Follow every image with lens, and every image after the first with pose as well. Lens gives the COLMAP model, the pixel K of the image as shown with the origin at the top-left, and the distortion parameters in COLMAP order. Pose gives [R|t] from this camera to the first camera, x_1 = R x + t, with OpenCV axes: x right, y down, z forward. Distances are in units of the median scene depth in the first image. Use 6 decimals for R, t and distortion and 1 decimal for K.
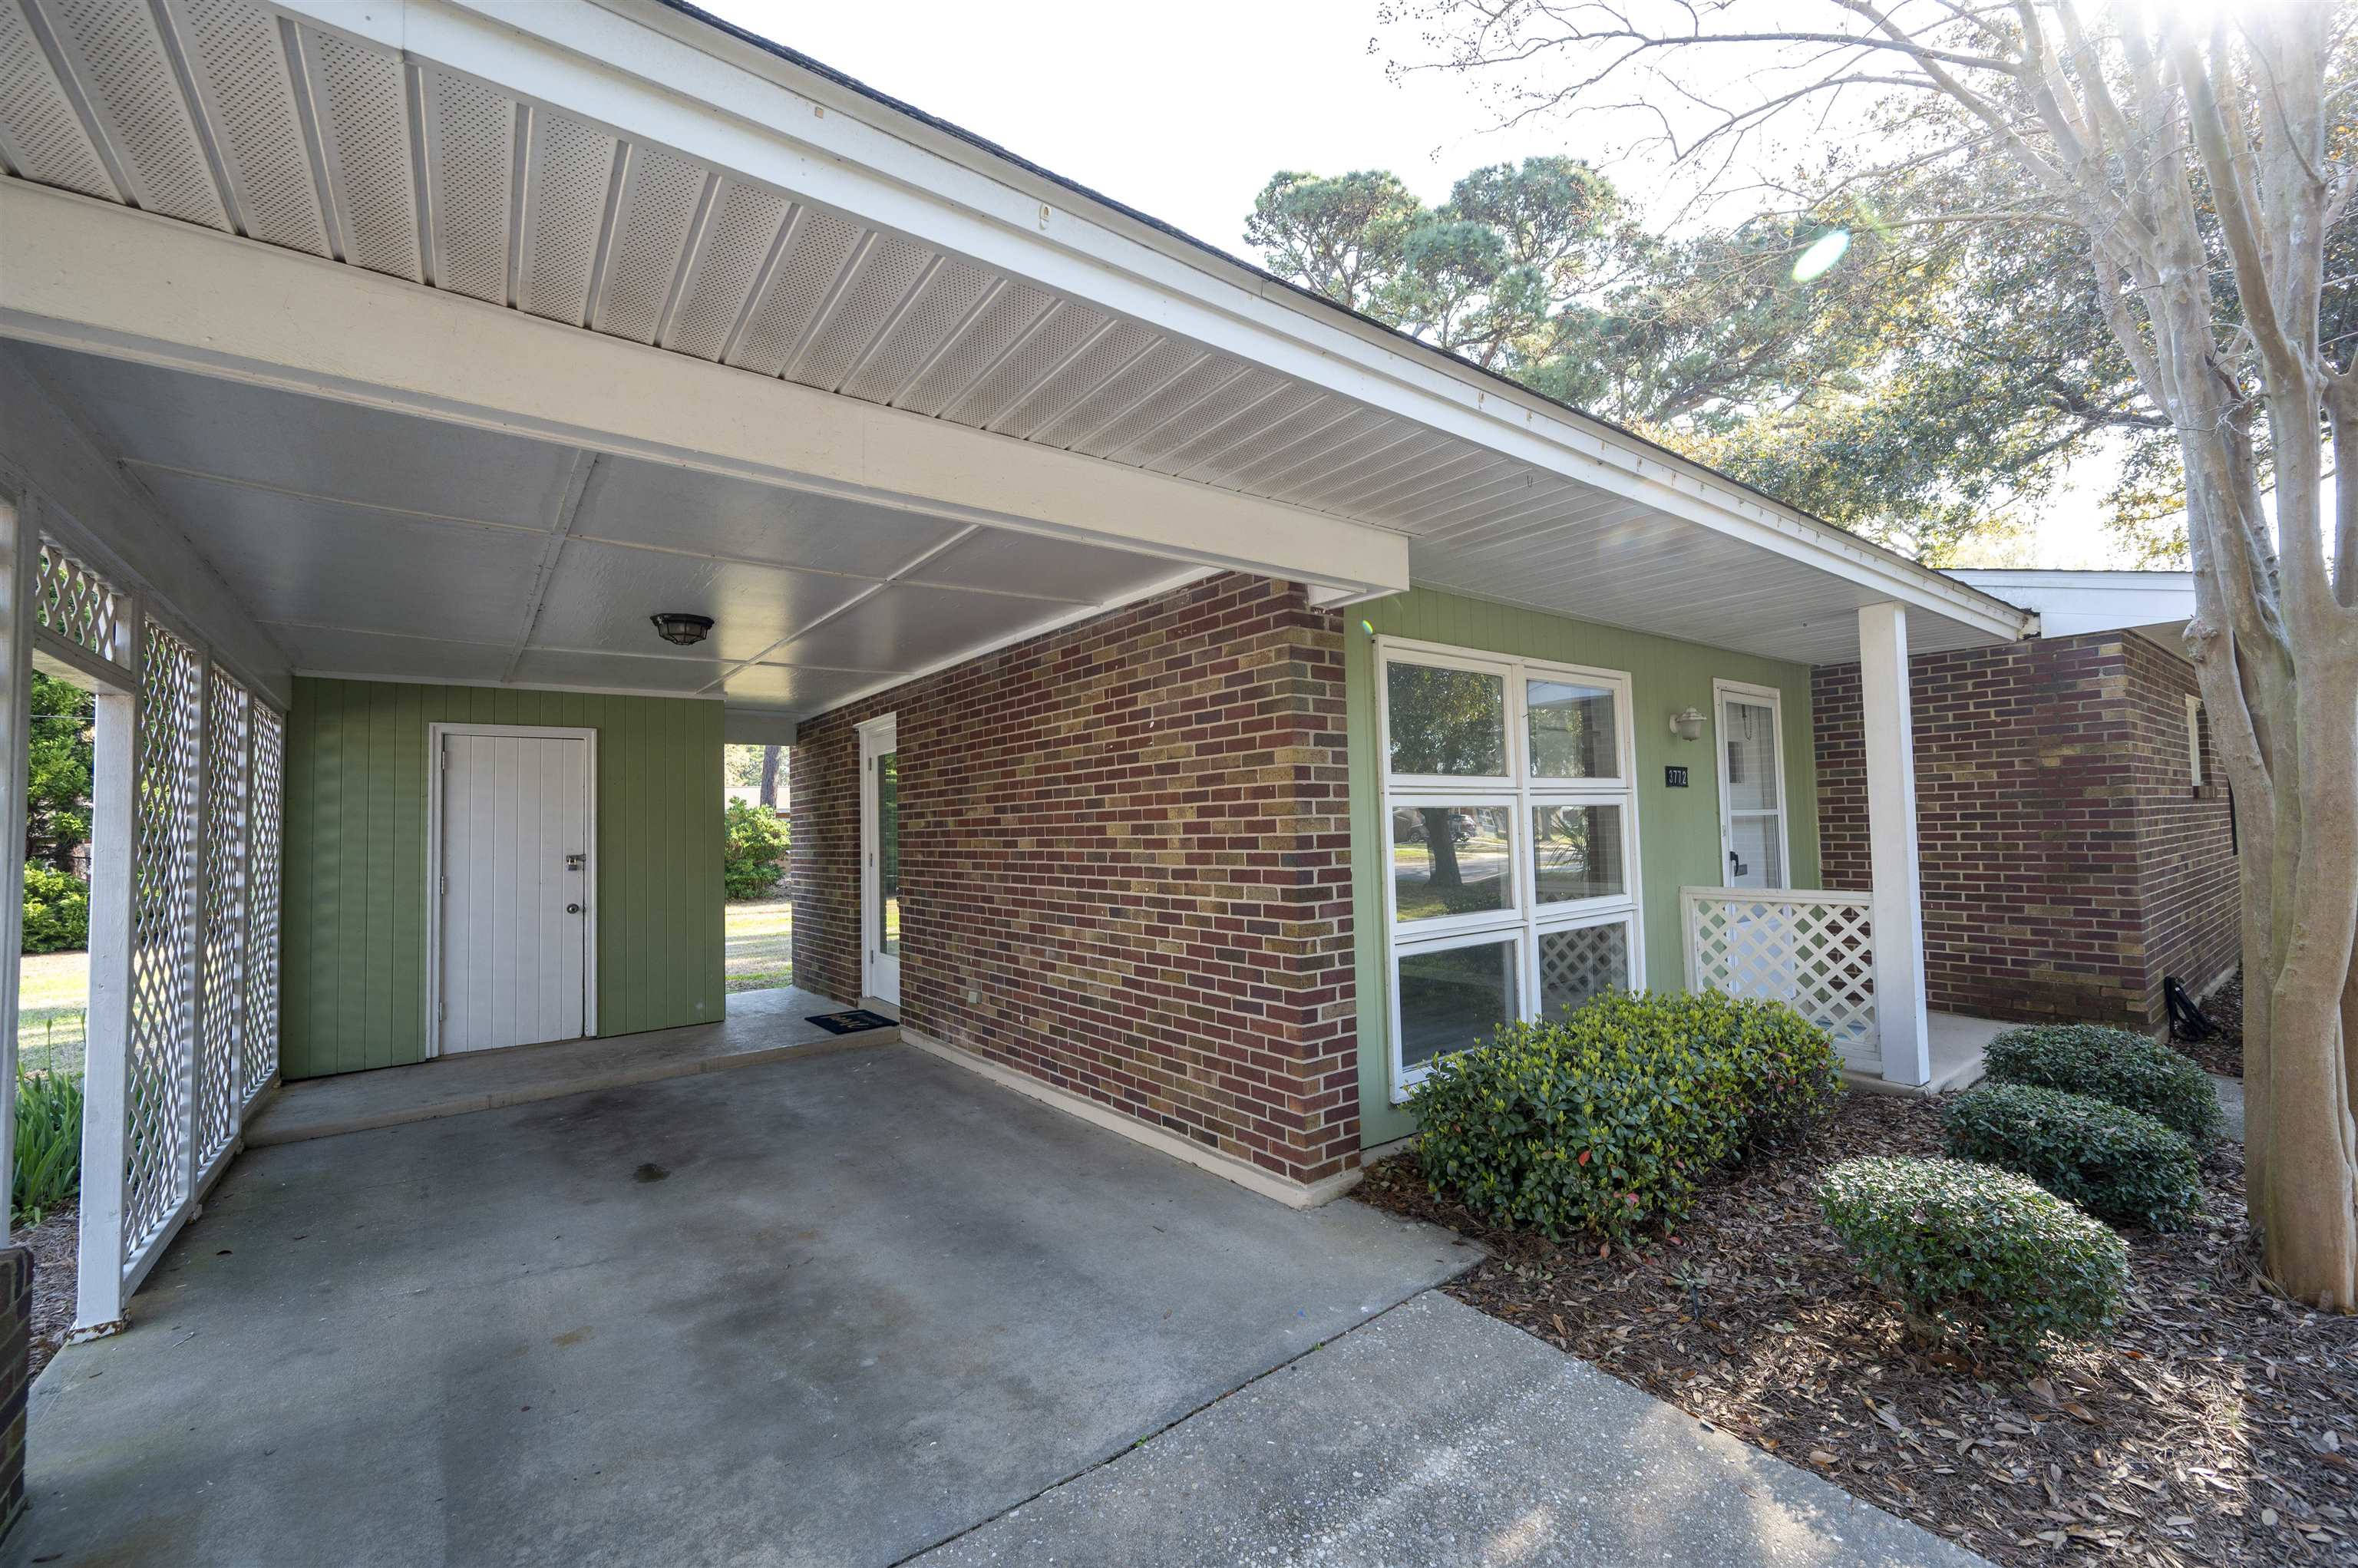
lens RADIAL K [[953.1, 0, 1179.0], [0, 953.1, 784.0], [0, 0, 1]] dist [-0.001936, -0.000116]
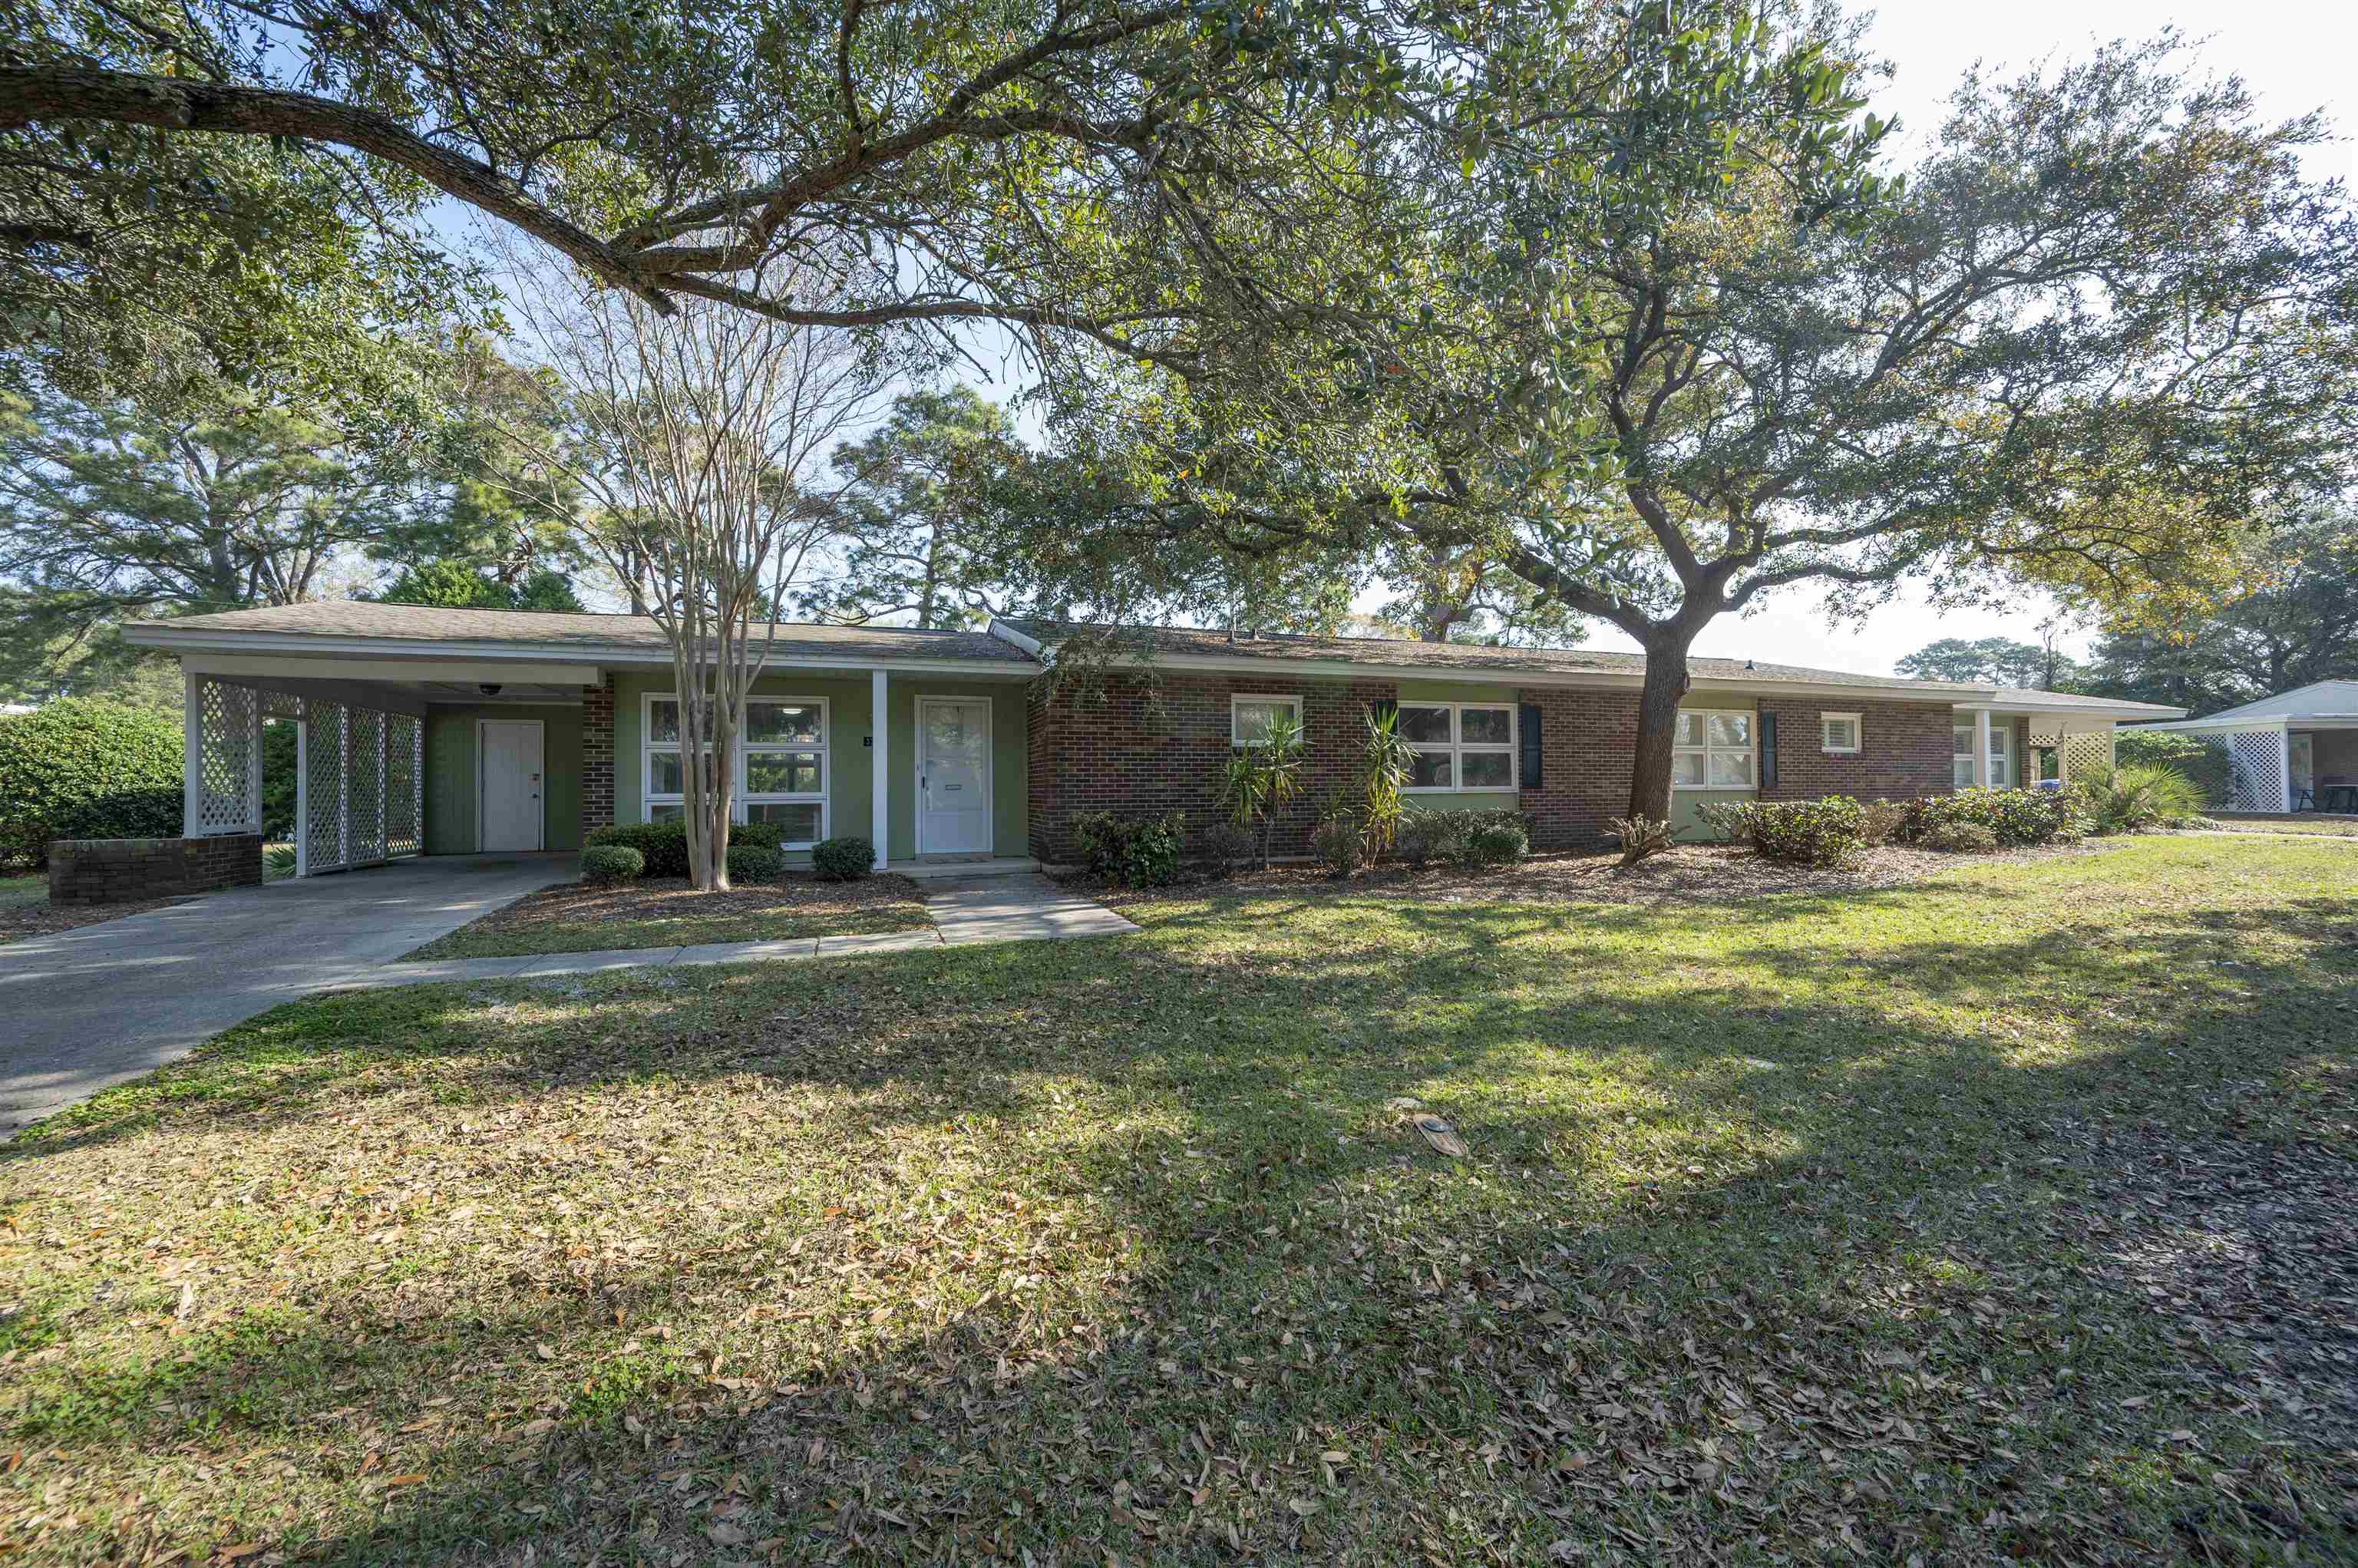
lens RADIAL K [[922.0, 0, 1179.0], [0, 922.0, 784.0], [0, 0, 1]] dist [-0.001355, -0.000368]
pose [[0.954039, 0.015332, -0.299289, 2.421222], [-0.001506, 0.998923, 0.046370, -0.012244], [0.299678, -0.043788, 0.953035, -1.082229]]
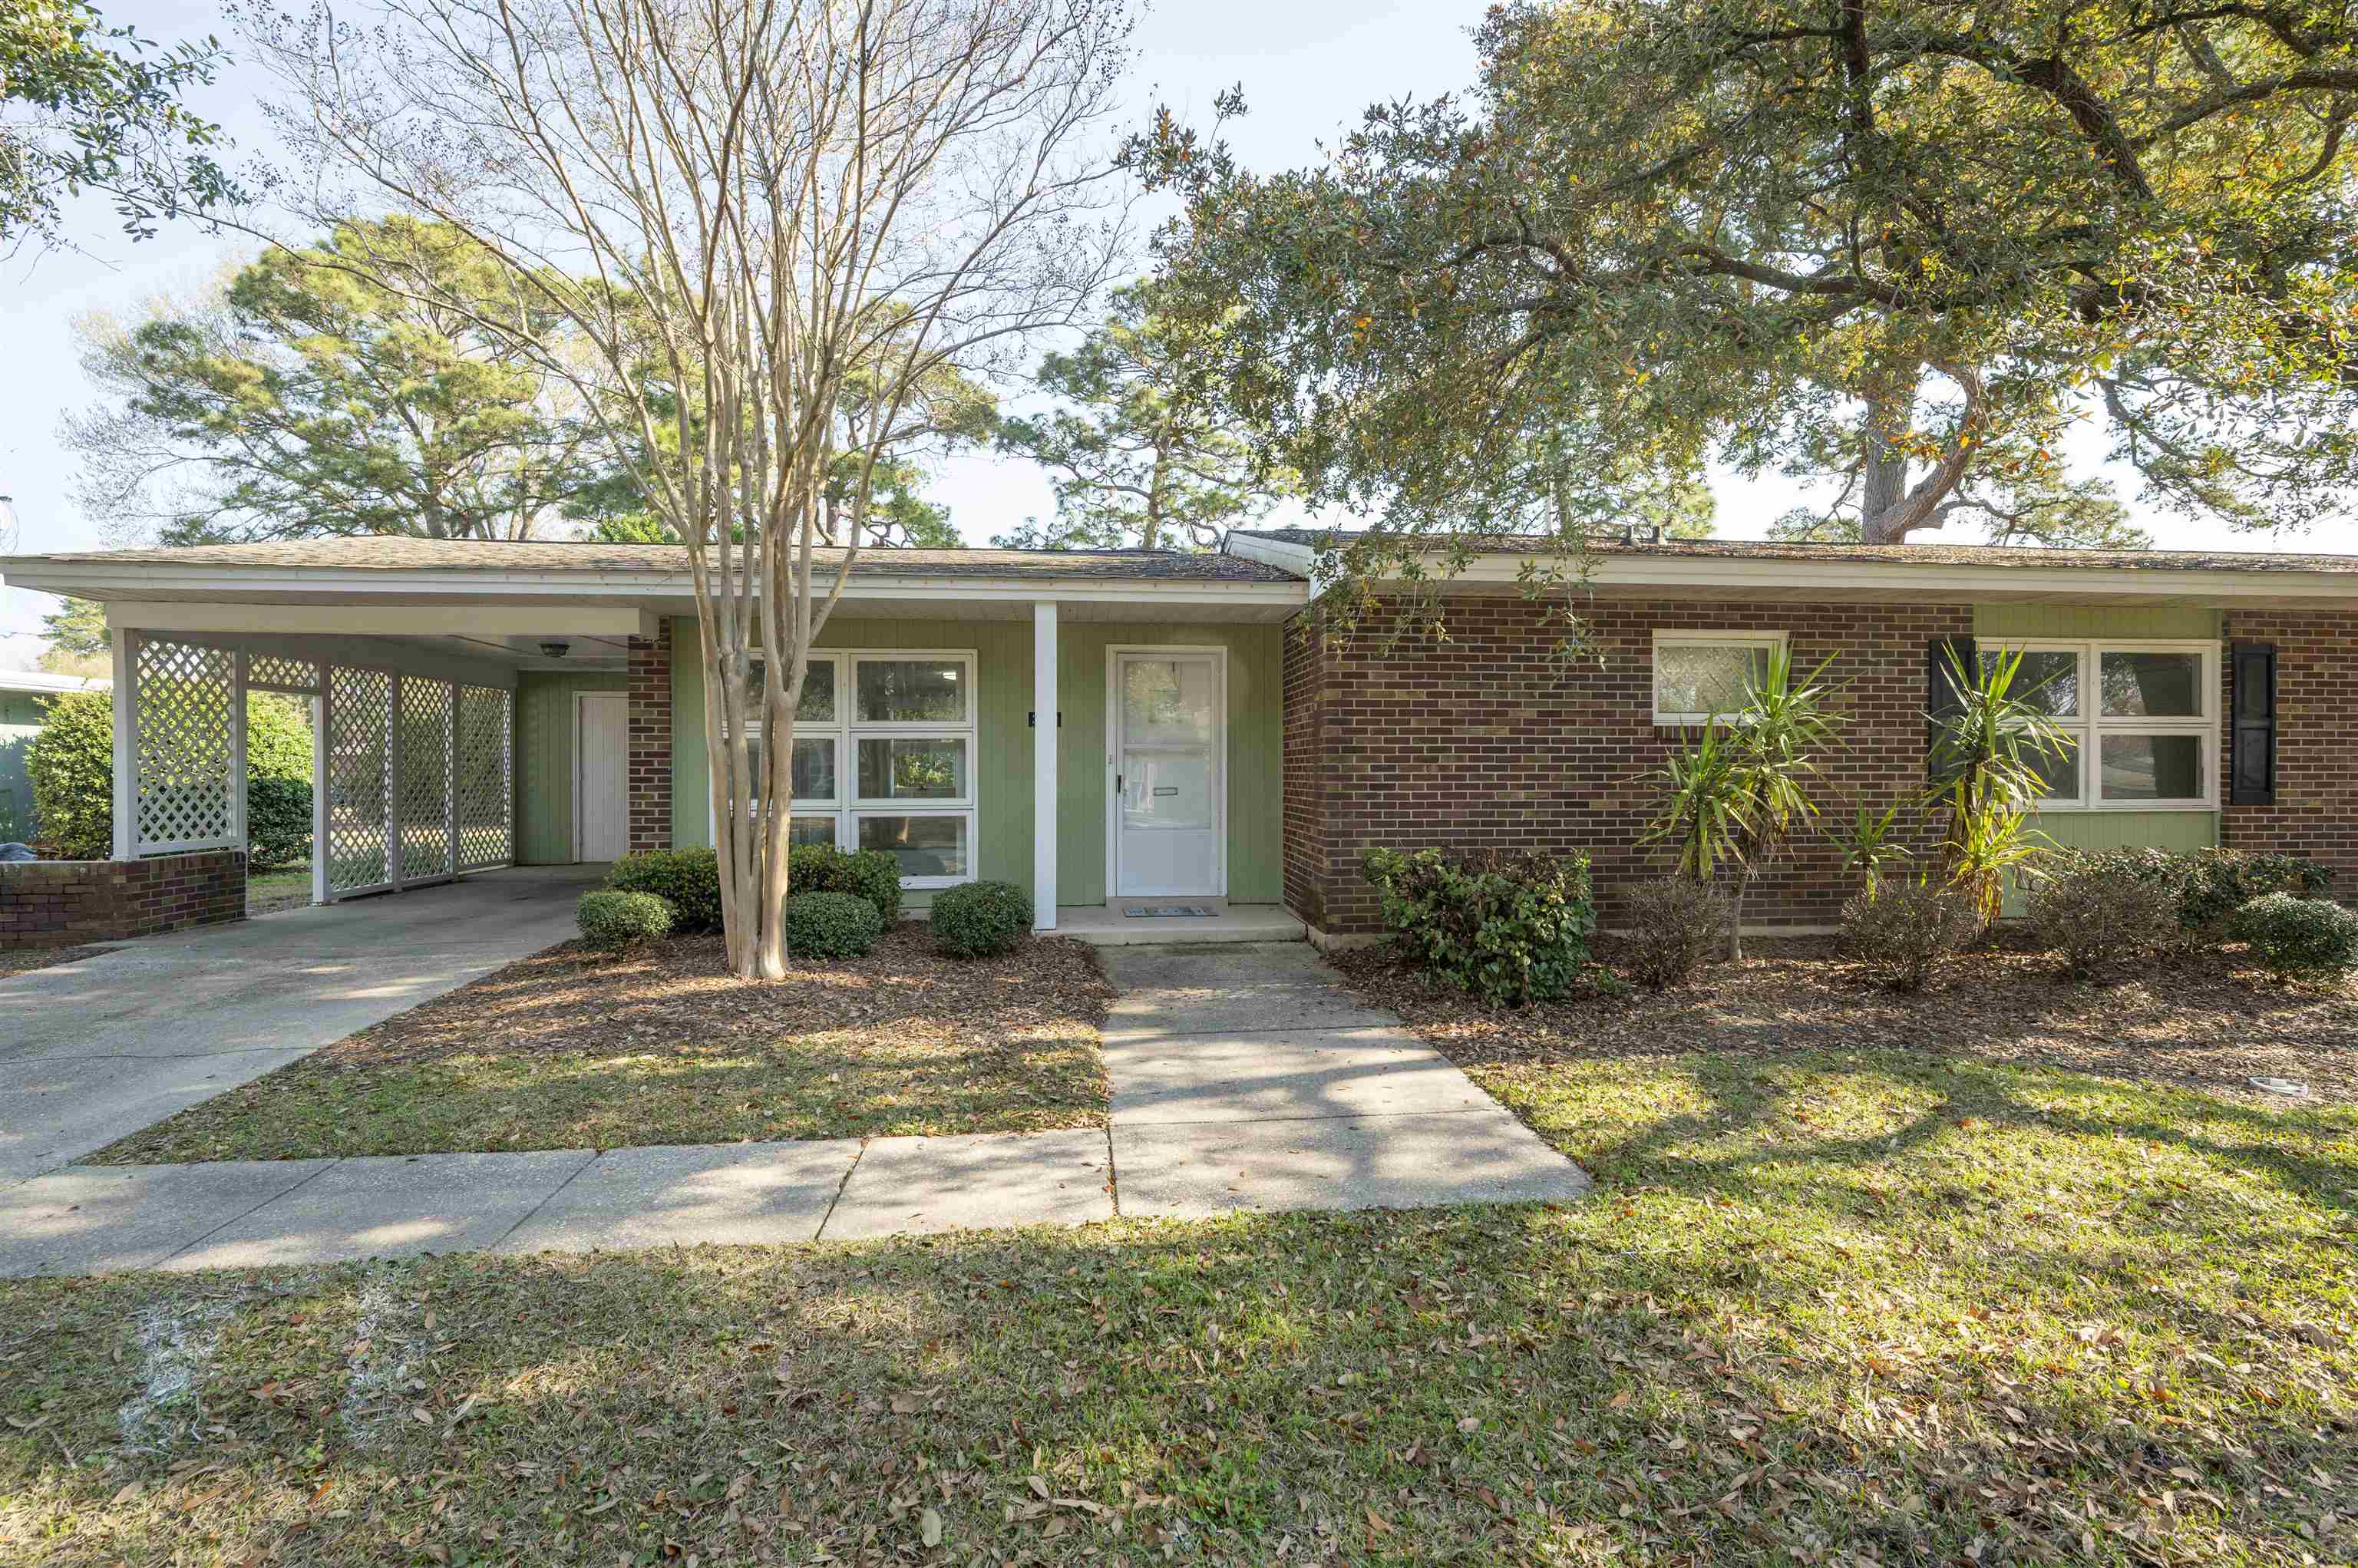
lens RADIAL K [[1068.0, 0, 1179.0], [0, 1068.0, 784.0], [0, 0, 1]] dist [0.001894, -0.000321]
pose [[0.853443, 0.031079, -0.520259, 1.994546], [0.004115, 0.997788, 0.066355, -0.021023], [0.521170, -0.058770, 0.851427, -0.311218]]
